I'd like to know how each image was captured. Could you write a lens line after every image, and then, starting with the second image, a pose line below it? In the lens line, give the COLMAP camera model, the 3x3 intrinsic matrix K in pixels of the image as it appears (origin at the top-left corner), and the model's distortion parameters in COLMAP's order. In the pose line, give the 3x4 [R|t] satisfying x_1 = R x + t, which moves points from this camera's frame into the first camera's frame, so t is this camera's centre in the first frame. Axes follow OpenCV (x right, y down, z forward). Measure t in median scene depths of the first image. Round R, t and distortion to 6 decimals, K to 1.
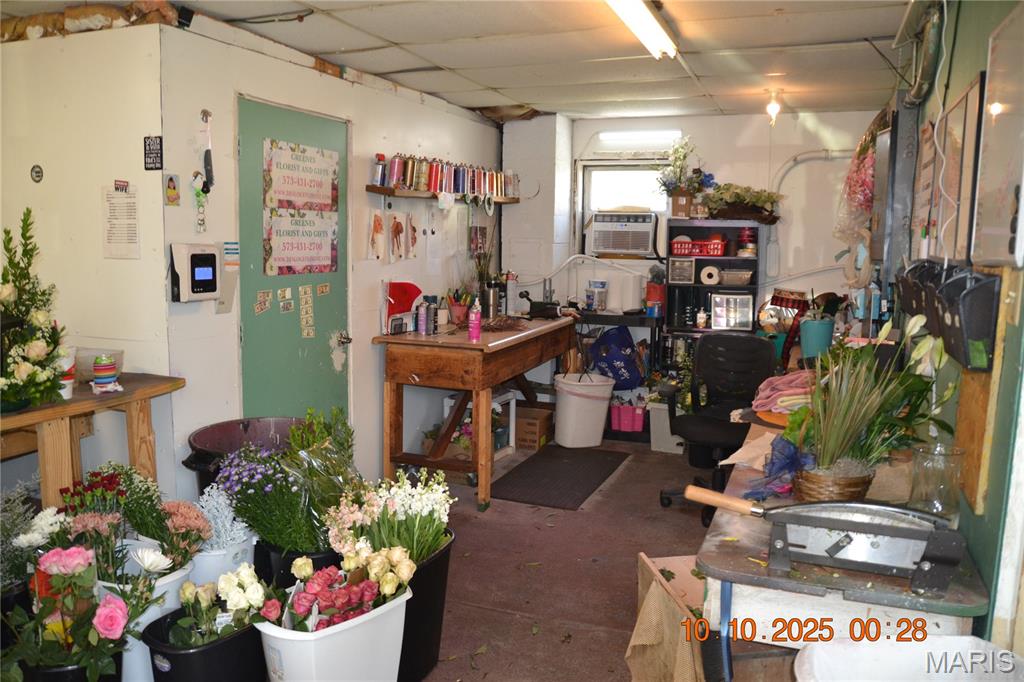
lens RADIAL K [[785.4, 0, 512.0], [0, 785.4, 341.0], [0, 0, 1]] dist [-0.094044, 0.003157]
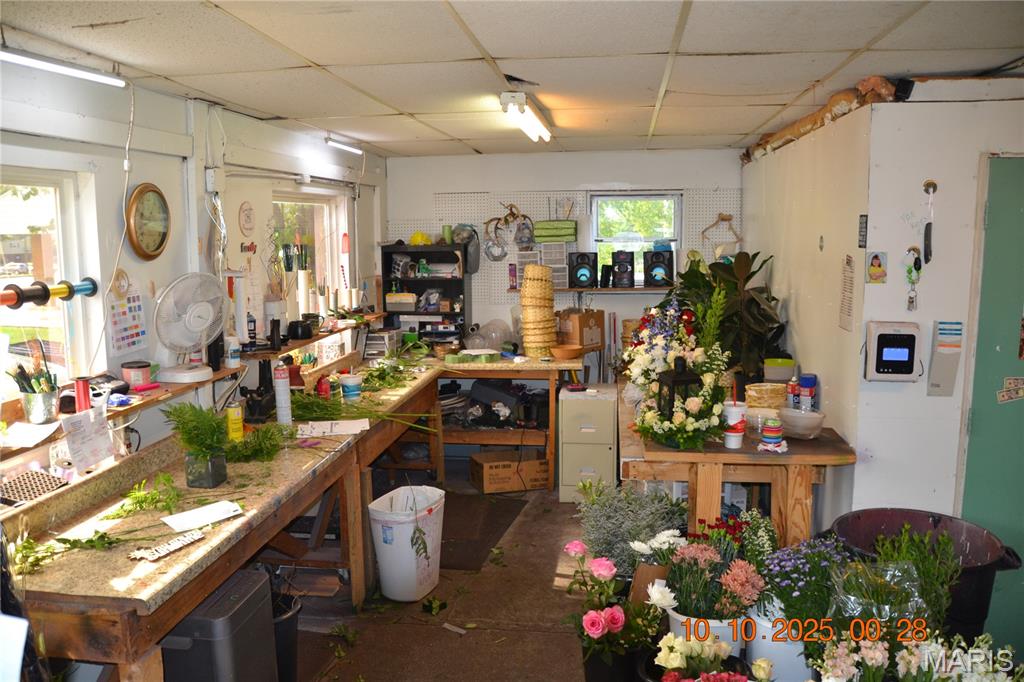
lens RADIAL K [[785.4, 0, 512.0], [0, 785.4, 341.0], [0, 0, 1]] dist [-0.094044, 0.003157]
pose [[0.226996, 0.116173, -0.966942, 0.423711], [-0.113423, 0.989257, 0.092227, -0.139654], [0.967268, 0.088738, 0.237734, 0.310575]]
